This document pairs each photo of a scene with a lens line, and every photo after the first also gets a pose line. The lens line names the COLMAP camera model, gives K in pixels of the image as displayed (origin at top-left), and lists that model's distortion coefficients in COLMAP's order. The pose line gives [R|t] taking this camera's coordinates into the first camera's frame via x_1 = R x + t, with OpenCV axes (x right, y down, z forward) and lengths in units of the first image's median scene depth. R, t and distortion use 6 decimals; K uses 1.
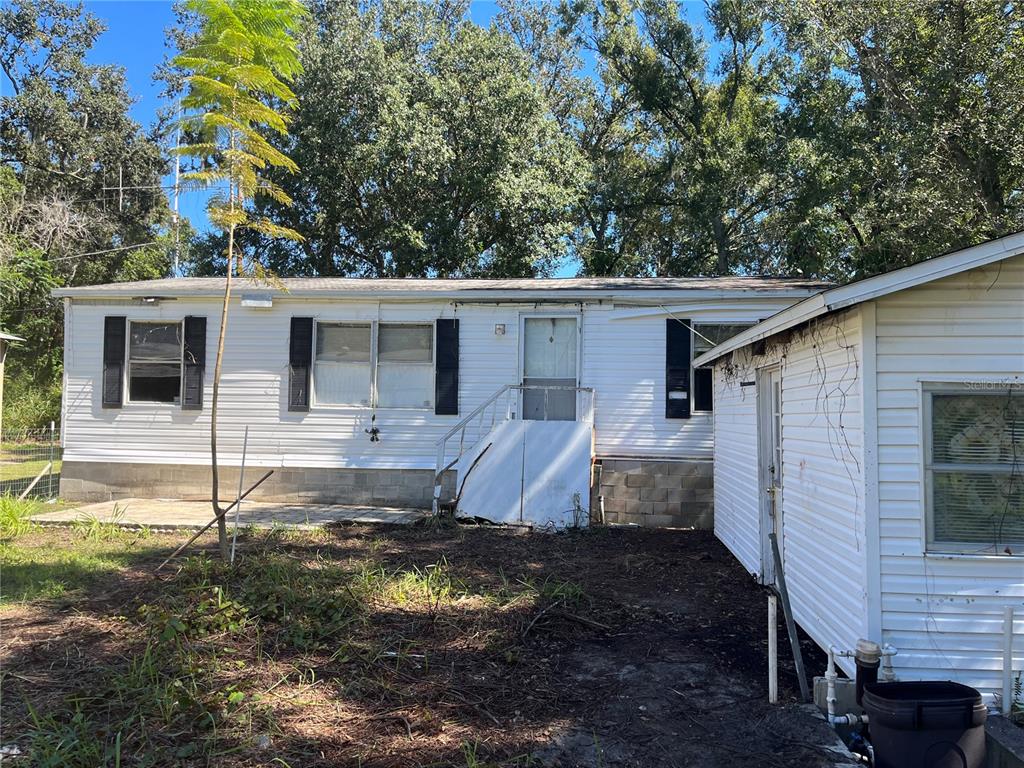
lens RADIAL K [[770.9, 0, 515.1], [0, 770.9, 381.3], [0, 0, 1]] dist [0.063947, -0.077839]
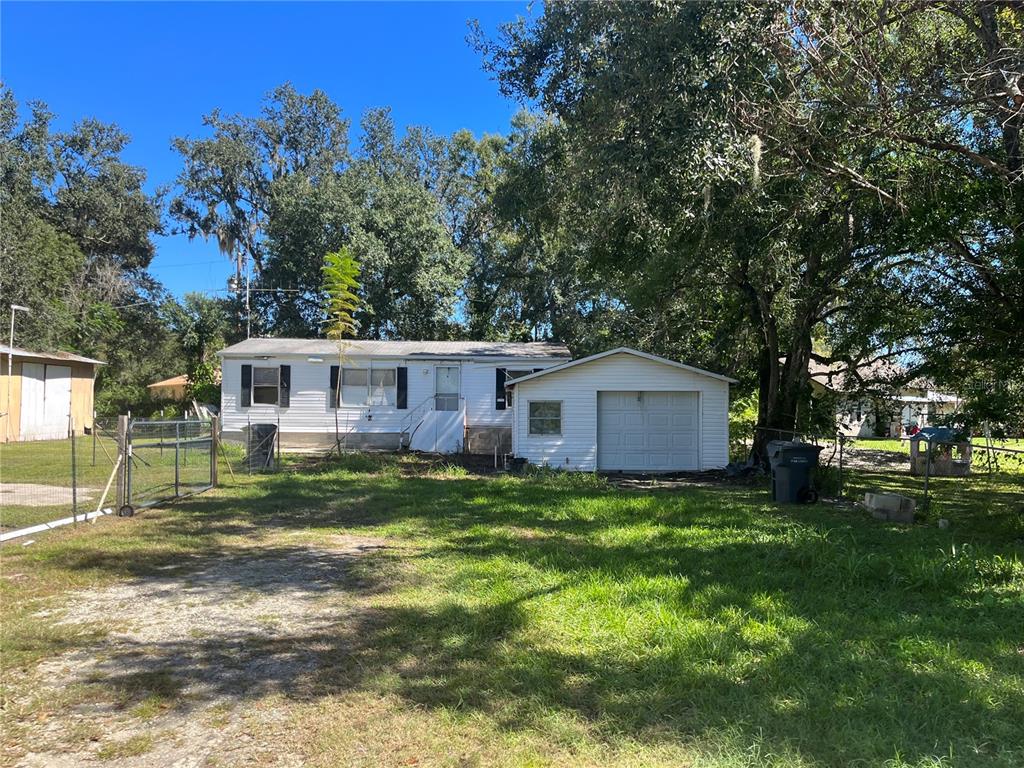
lens RADIAL K [[770.9, 0, 515.1], [0, 770.9, 381.3], [0, 0, 1]] dist [0.063947, -0.077839]
pose [[0.990451, -0.001661, 0.137855, -0.069944], [0.000972, 0.999987, 0.005064, -0.049089], [-0.137862, -0.004882, 0.990439, -1.287337]]
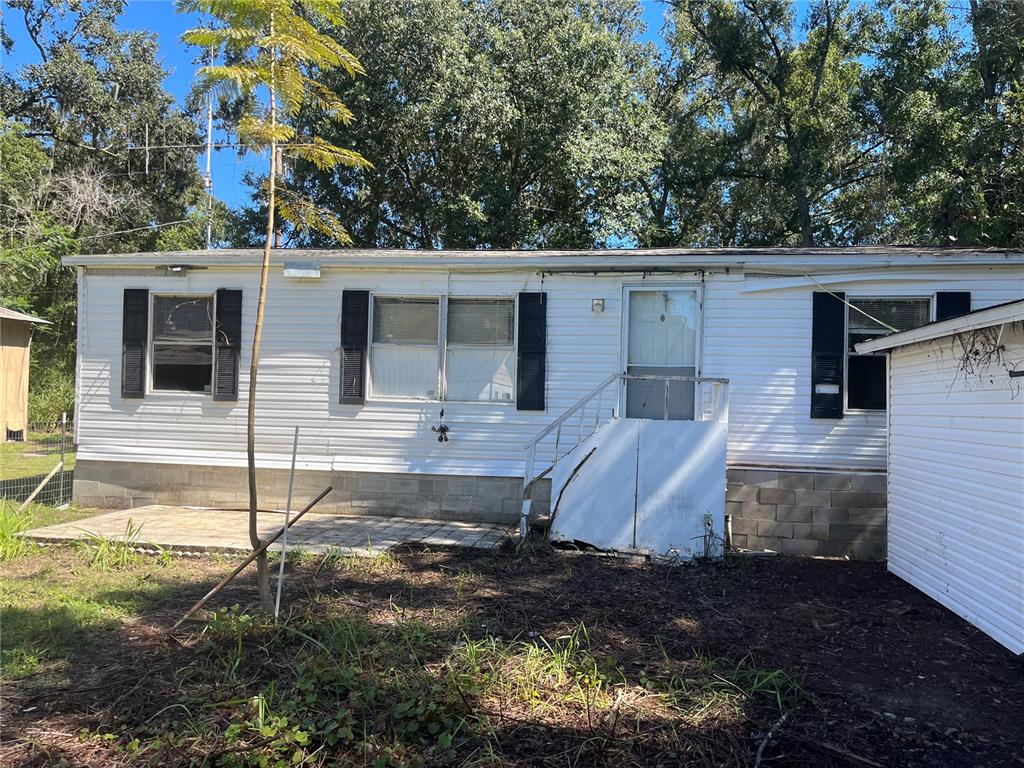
lens RADIAL K [[774.4, 0, 511.8], [0, 774.4, 388.2], [0, 0, 1]] dist [0.062369, -0.065944]
pose [[0.998892, 0.009098, -0.046168, -0.069392], [-0.008183, 0.999767, 0.019951, 0.003811], [0.046339, -0.019551, 0.998734, 0.176596]]
